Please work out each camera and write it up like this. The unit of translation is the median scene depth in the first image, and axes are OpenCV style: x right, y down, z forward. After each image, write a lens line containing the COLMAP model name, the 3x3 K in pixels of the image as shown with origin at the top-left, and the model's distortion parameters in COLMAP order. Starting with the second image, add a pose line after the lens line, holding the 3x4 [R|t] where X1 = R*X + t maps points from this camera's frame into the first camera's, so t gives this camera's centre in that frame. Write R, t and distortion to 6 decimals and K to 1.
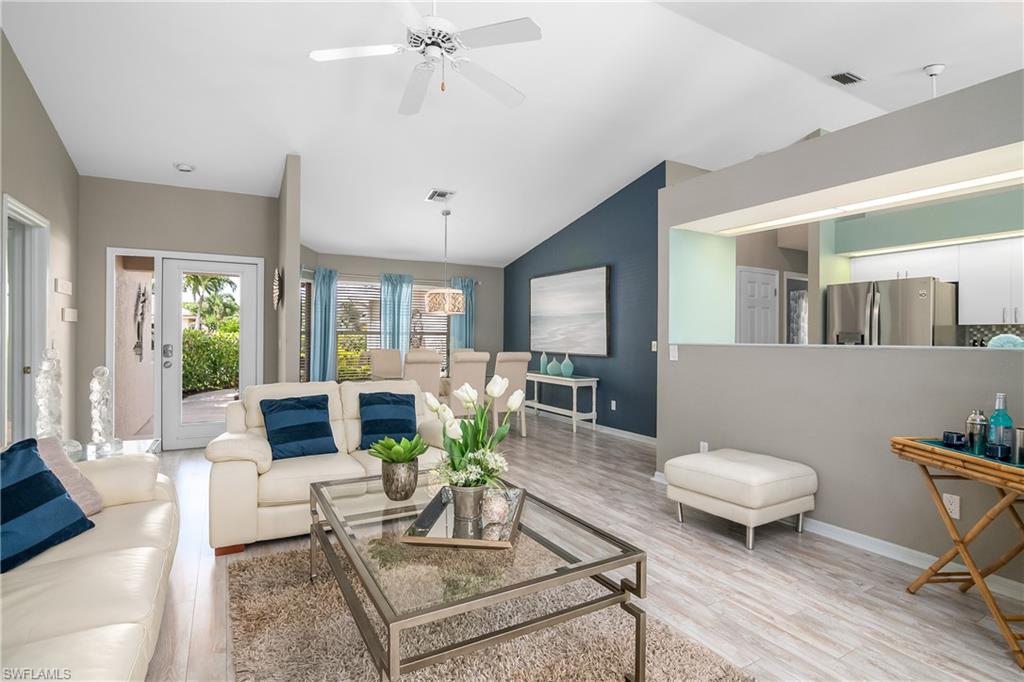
lens RADIAL K [[513.8, 0, 512.0], [0, 513.8, 341.0], [0, 0, 1]] dist [-0.003130, 0.000786]
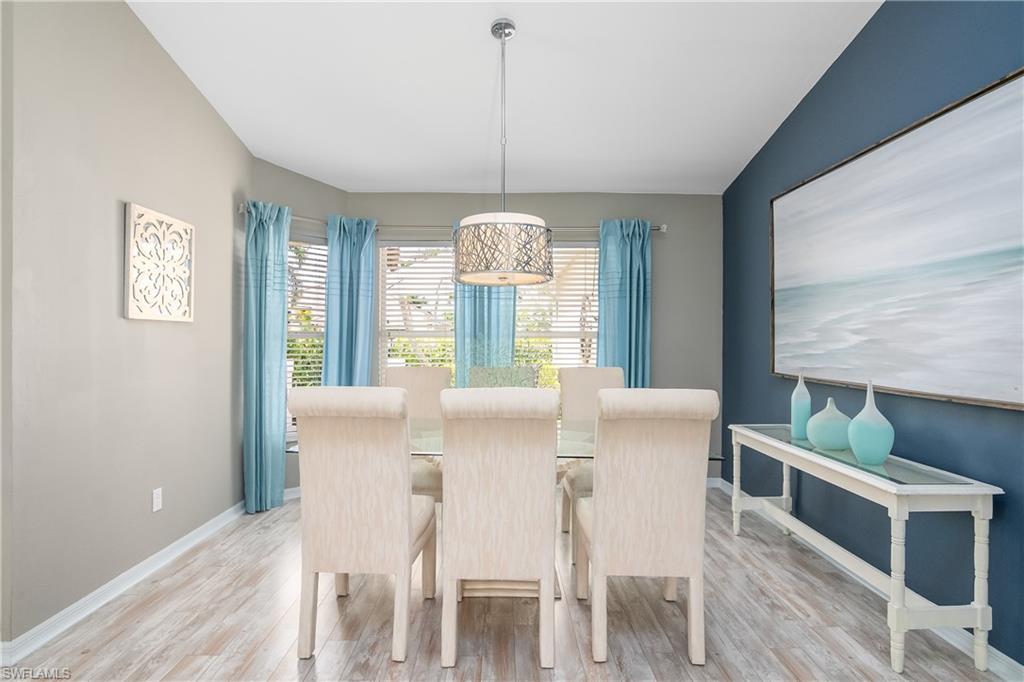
lens RADIAL K [[546.4, 0, 509.2], [0, 546.4, 338.3], [0, 0, 1]] dist [-0.015608, -0.001217]
pose [[0.868035, -0.006896, -0.496456, 0.080641], [0.001744, 0.999940, -0.010840, -0.004828], [0.496501, 0.008544, 0.867994, 0.600300]]
